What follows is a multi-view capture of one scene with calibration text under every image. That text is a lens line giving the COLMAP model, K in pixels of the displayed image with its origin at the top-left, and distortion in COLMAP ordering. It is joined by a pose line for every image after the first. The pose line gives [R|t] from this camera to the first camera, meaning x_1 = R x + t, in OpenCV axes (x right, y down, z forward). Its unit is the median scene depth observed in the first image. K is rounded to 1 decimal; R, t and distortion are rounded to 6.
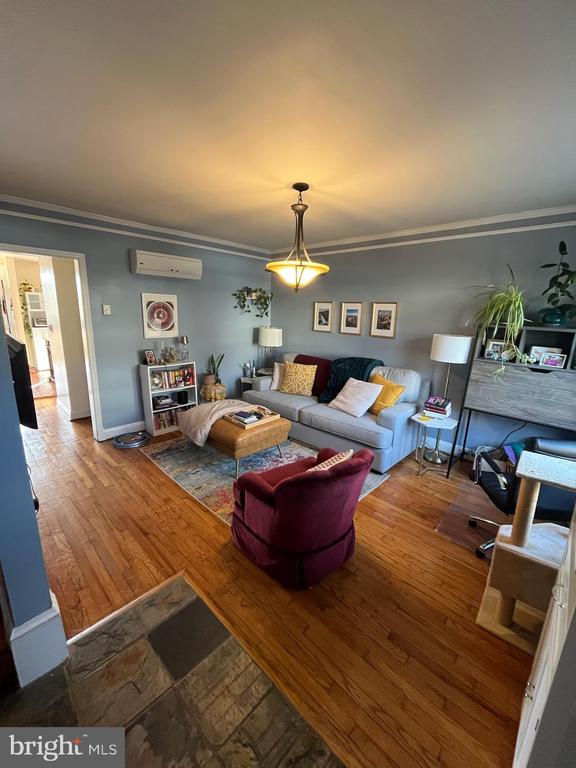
lens RADIAL K [[314.7, 0, 279.0], [0, 314.7, 382.8], [0, 0, 1]] dist [-0.002915, -0.000014]
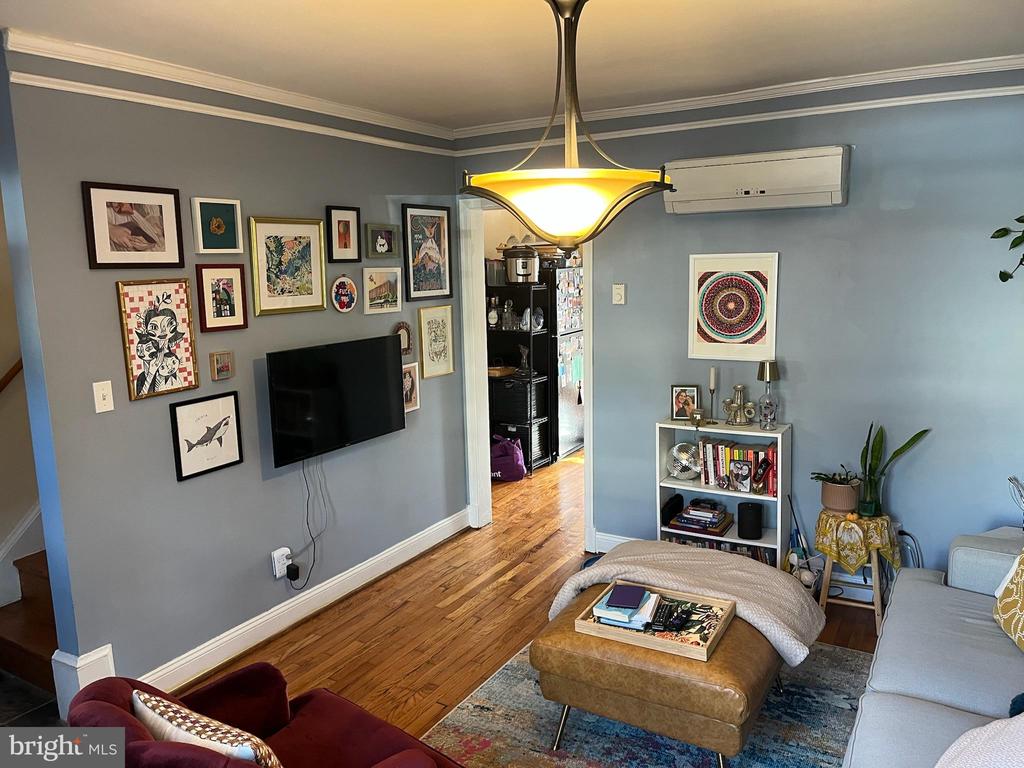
lens RADIAL K [[776.2, 0, 512.0], [0, 776.2, 384.0], [0, 0, 1]] dist [0.061916, -0.080304]
pose [[0.239800, 0.120340, -0.963335, 0.591076], [-0.183246, 0.980061, 0.076815, -0.155903], [0.953371, 0.158108, 0.257071, 0.543283]]
